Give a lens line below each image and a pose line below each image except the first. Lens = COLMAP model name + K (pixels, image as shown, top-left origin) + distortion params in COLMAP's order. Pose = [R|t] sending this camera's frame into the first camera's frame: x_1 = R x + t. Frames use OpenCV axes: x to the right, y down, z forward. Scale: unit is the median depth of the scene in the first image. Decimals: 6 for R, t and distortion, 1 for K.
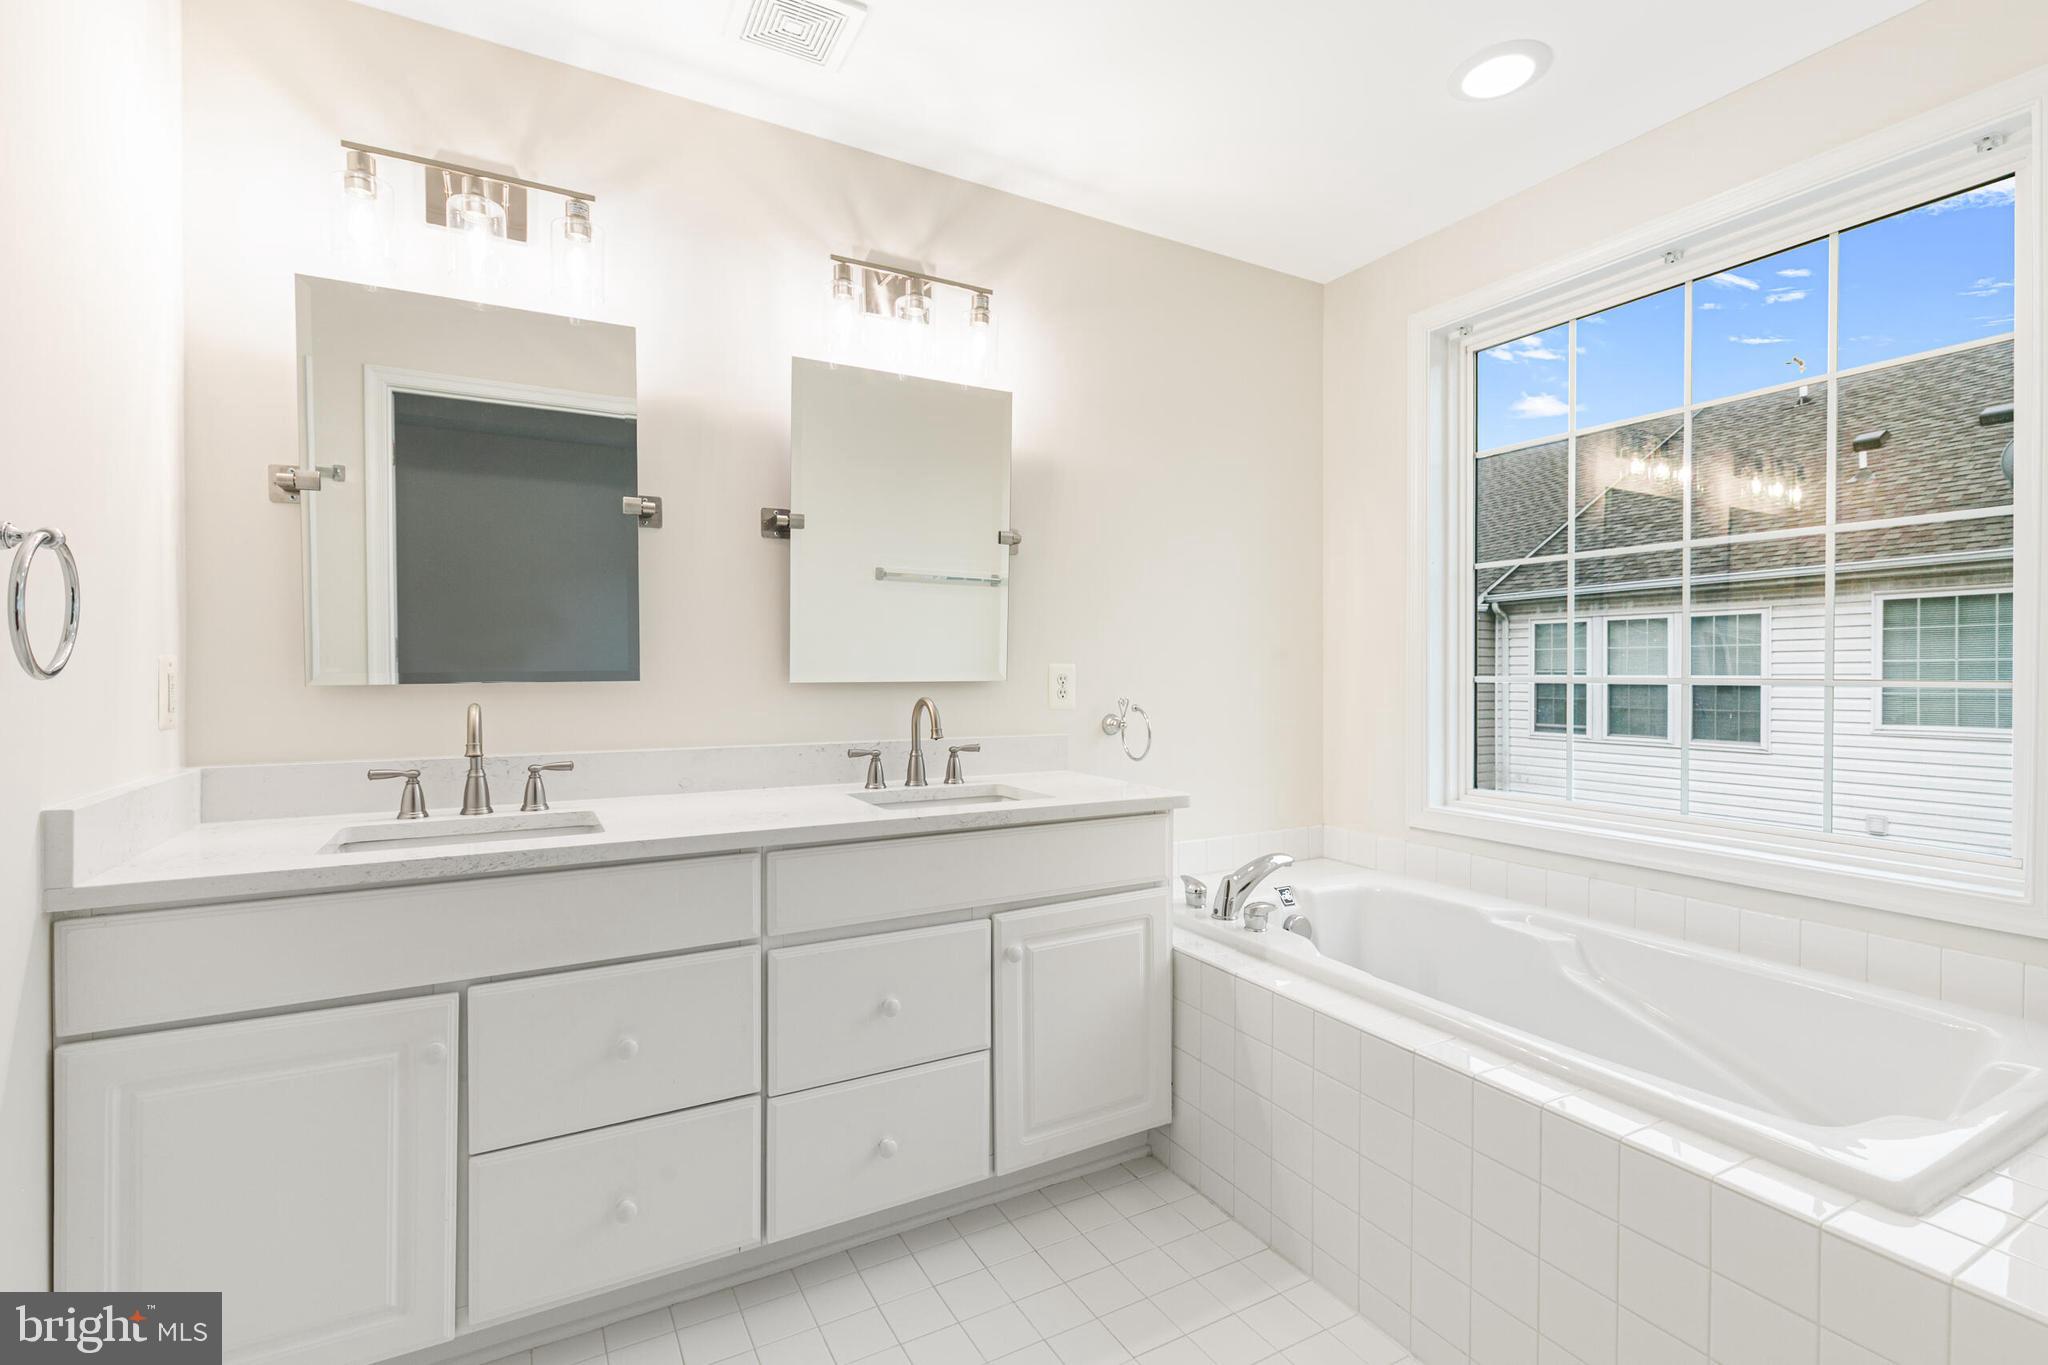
lens RADIAL K [[929.6, 0, 1021.2], [0, 929.6, 685.5], [0, 0, 1]] dist [0.008906, -0.003770]
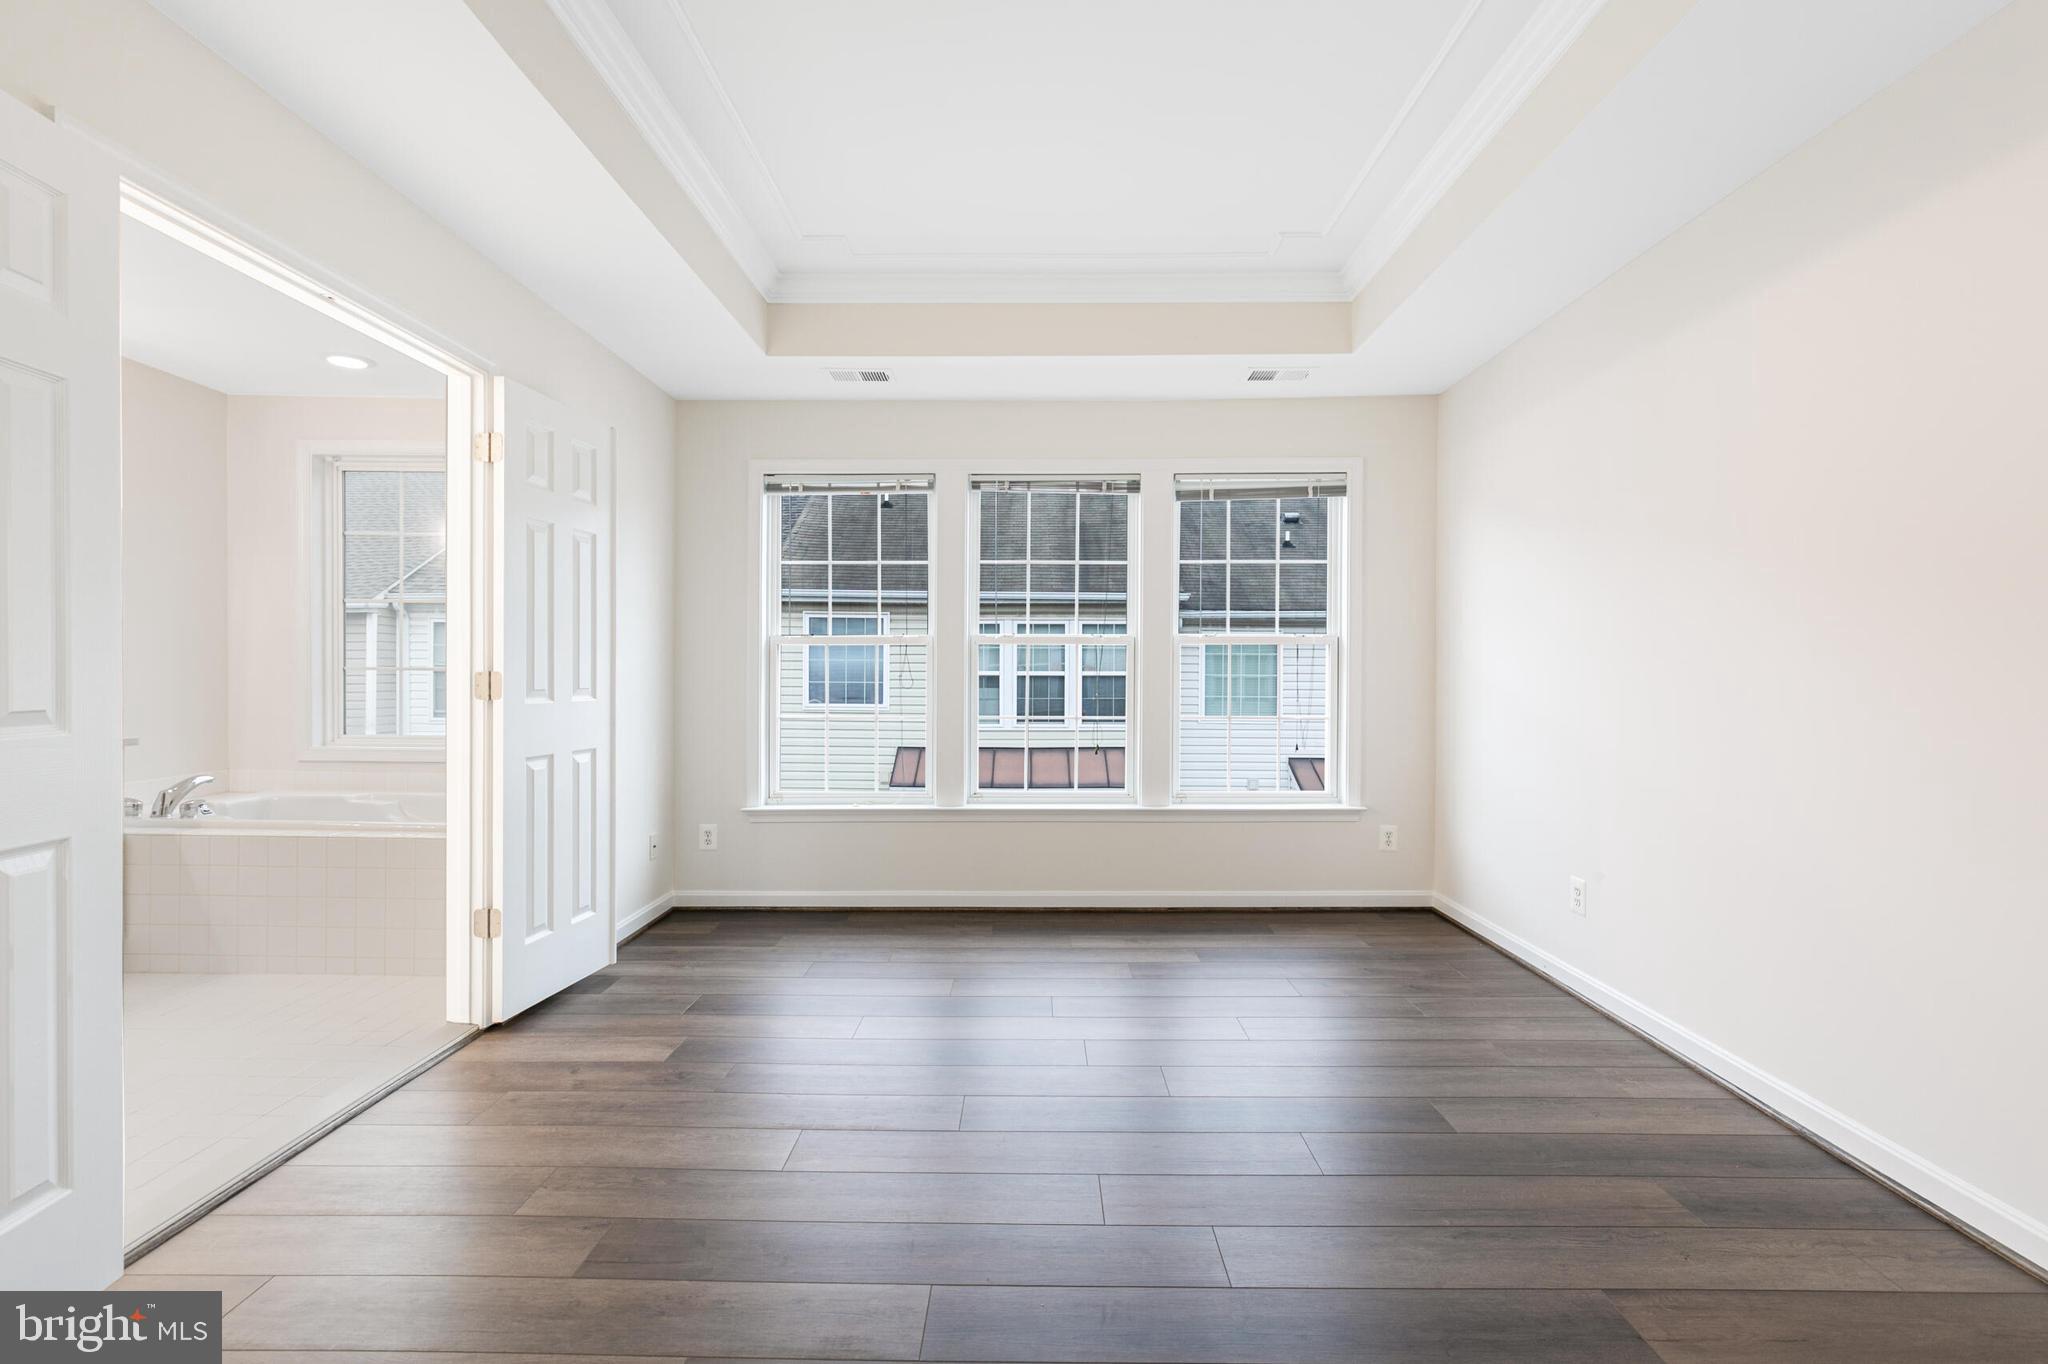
lens RADIAL K [[929.6, 0, 1028.6], [0, 929.6, 681.8], [0, 0, 1]] dist [0.008906, -0.003770]
pose [[0.494560, -0.003716, 0.869136, -0.354975], [0.000506, 0.999992, 0.003987, 0.010291], [-0.869143, -0.001533, 0.494558, -0.881284]]
